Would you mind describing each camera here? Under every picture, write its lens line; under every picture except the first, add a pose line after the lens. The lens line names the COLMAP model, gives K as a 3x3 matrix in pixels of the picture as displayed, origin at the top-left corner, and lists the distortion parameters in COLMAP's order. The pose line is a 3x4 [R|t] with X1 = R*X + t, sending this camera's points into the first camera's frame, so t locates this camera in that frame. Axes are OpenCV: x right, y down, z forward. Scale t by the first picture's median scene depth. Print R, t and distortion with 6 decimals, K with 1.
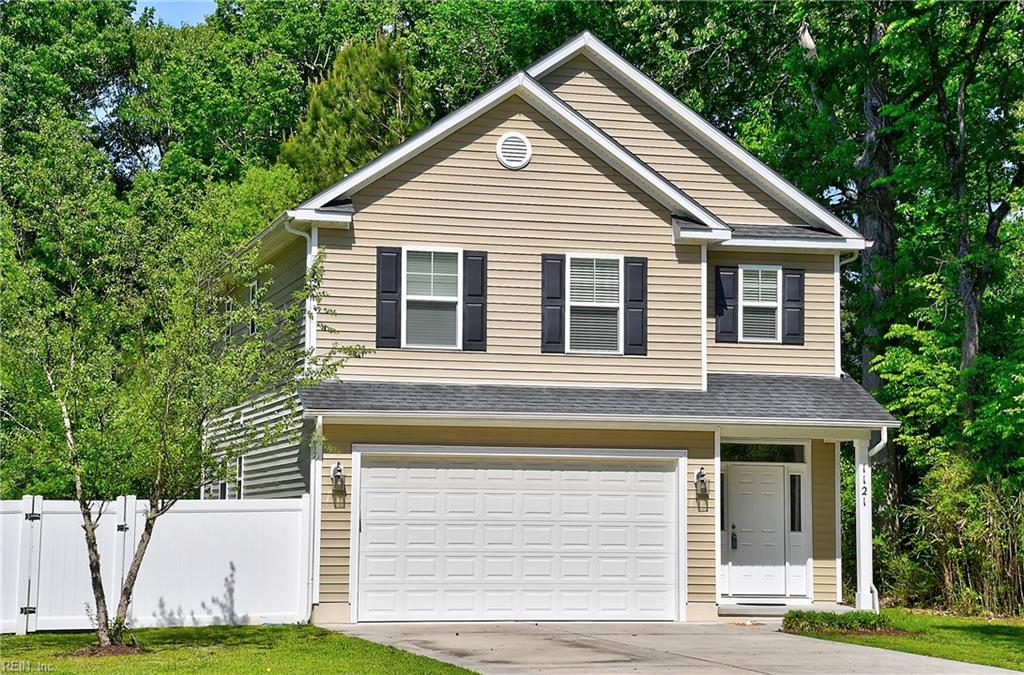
lens RADIAL K [[2032.7, 0, 512.0], [0, 2032.7, 337.5], [0, 0, 1]] dist [0.432004, 0.110061]
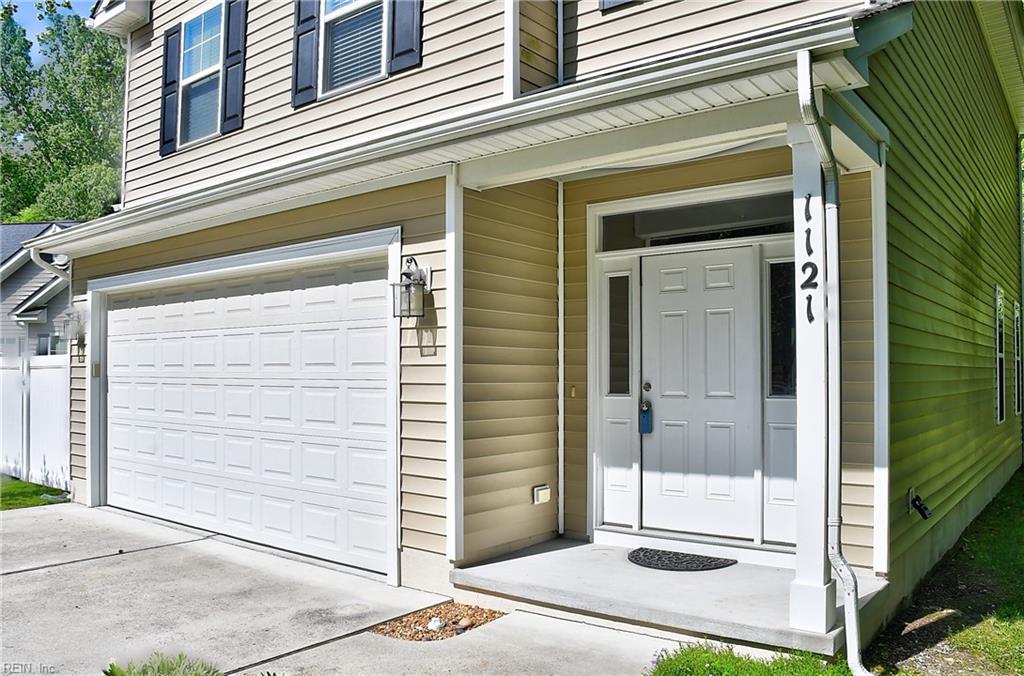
lens RADIAL K [[806.6, 0, 481.8], [0, 806.6, 353.3], [0, 0, 1]] dist [-0.062660, -0.000330]
pose [[0.589911, -0.028702, -0.806958, 0.244176], [0.078236, 0.996698, 0.021742, 0.080855], [0.803669, -0.075959, 0.590208, 0.894681]]
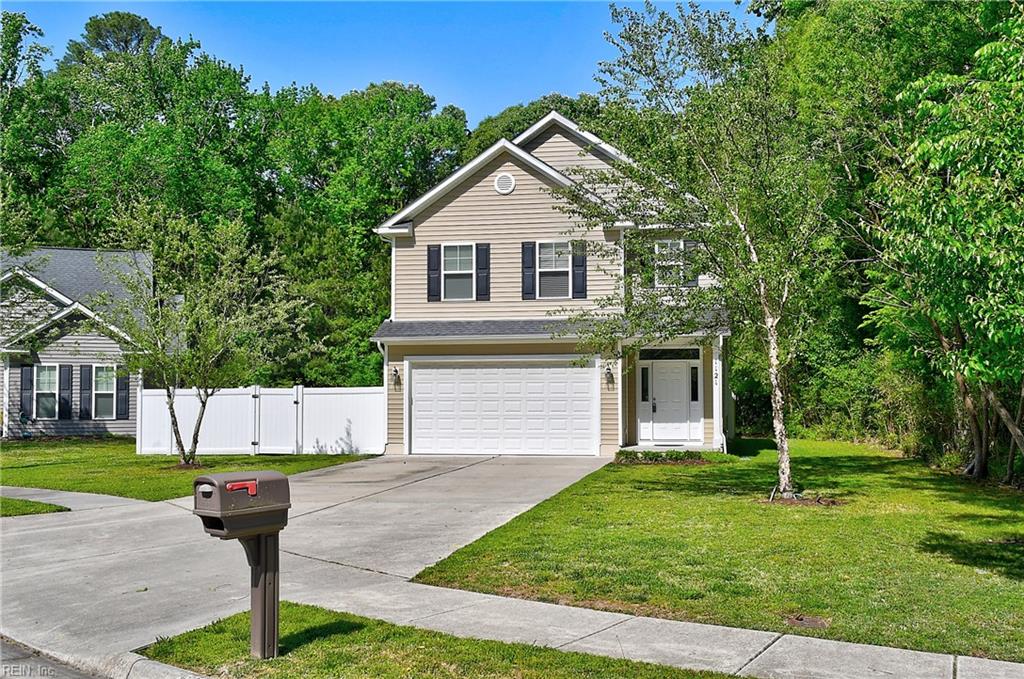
lens RADIAL K [[997.4, 0, 512.0], [0, 997.4, 339.5], [0, 0, 1]] dist [-0.004713, -0.002338]
pose [[0.908341, -0.034402, -0.416814, 0.355089], [0.048457, 0.998556, 0.023185, 0.020855], [0.415414, -0.041257, 0.908696, 0.232570]]
